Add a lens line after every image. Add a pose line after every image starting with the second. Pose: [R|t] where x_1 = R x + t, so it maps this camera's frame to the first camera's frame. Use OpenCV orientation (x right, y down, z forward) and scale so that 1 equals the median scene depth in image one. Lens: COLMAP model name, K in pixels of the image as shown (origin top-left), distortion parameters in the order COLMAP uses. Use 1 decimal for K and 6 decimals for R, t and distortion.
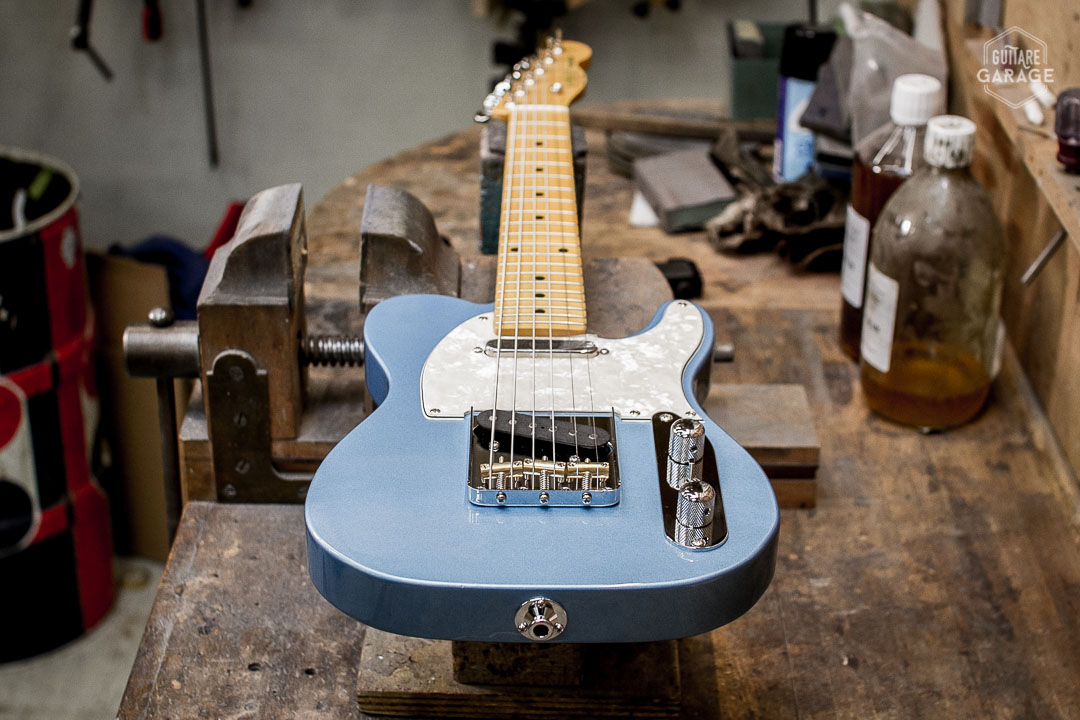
lens RADIAL K [[1916.6, 0, 540.5], [0, 1916.6, 325.1], [0, 0, 1]] dist [-0.147529, 0.093691]
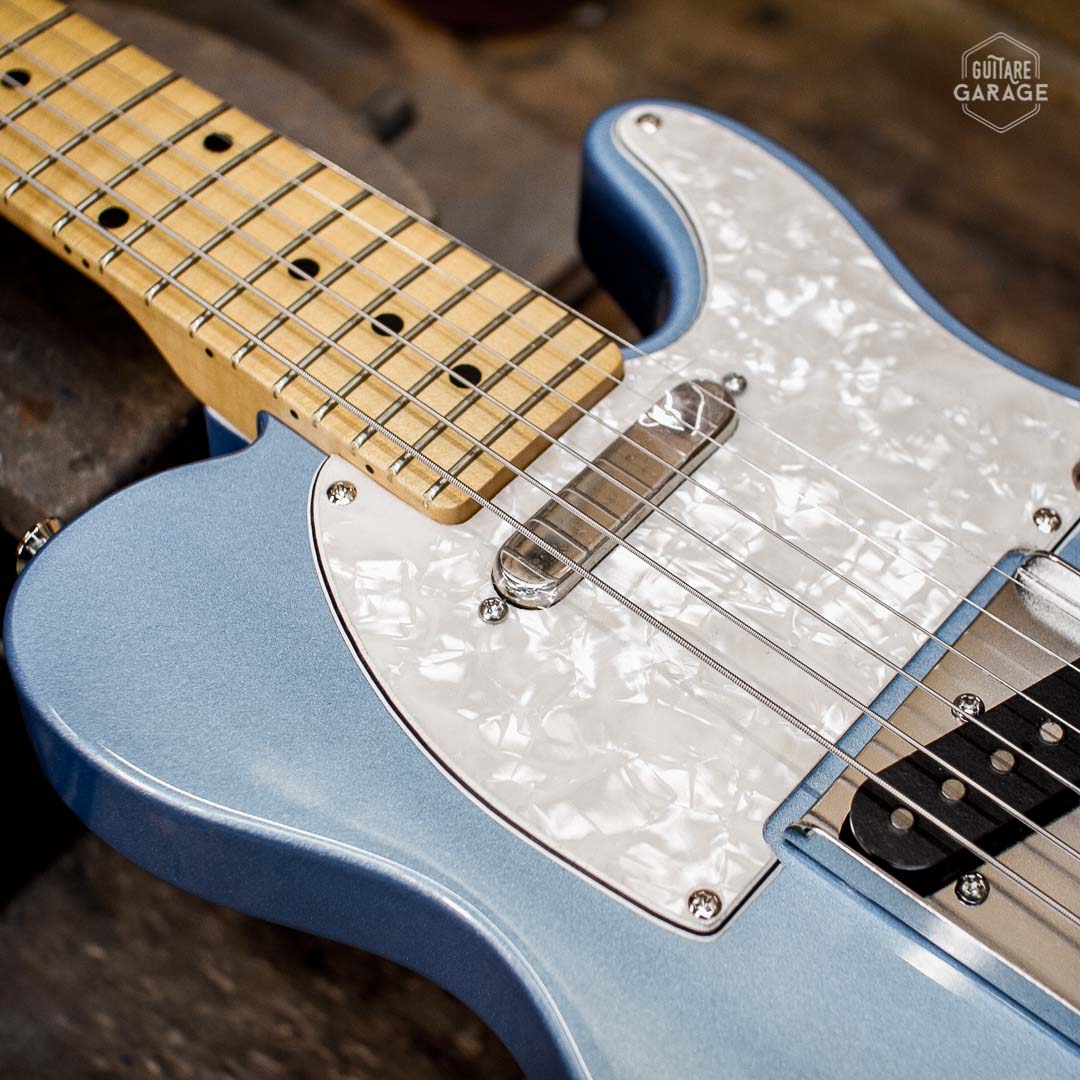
lens RADIAL K [[2280.7, 0, 540.0], [0, 2280.7, 540.0], [0, 0, 1]] dist [-0.073572, -0.563565]
pose [[0.643303, -0.608270, 0.464940, -0.172751], [0.349091, 0.773519, 0.528964, -0.169317], [-0.681393, -0.177977, 0.709949, 0.638087]]
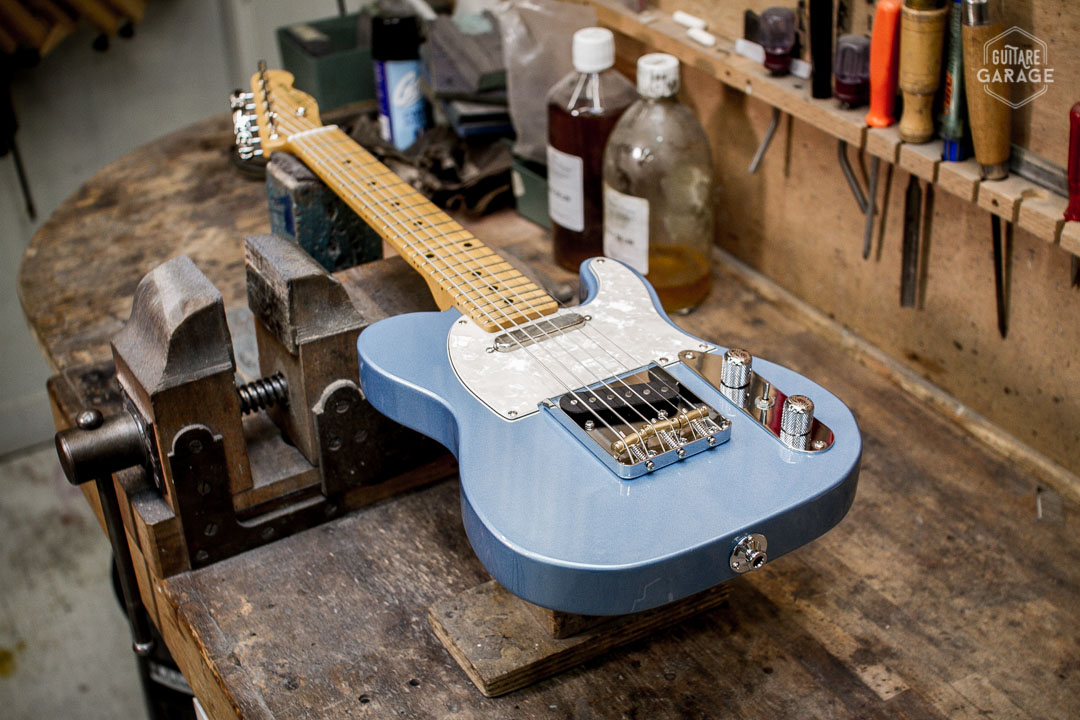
lens RADIAL K [[1536.6, 0, 515.6], [0, 1536.6, 360.1], [0, 0, 1]] dist [-0.141184, 0.017598]
pose [[0.863902, -0.300067, 0.404515, -0.330597], [0.269594, 0.953906, 0.131843, -0.081926], [-0.425431, -0.004844, 0.904978, 0.175282]]
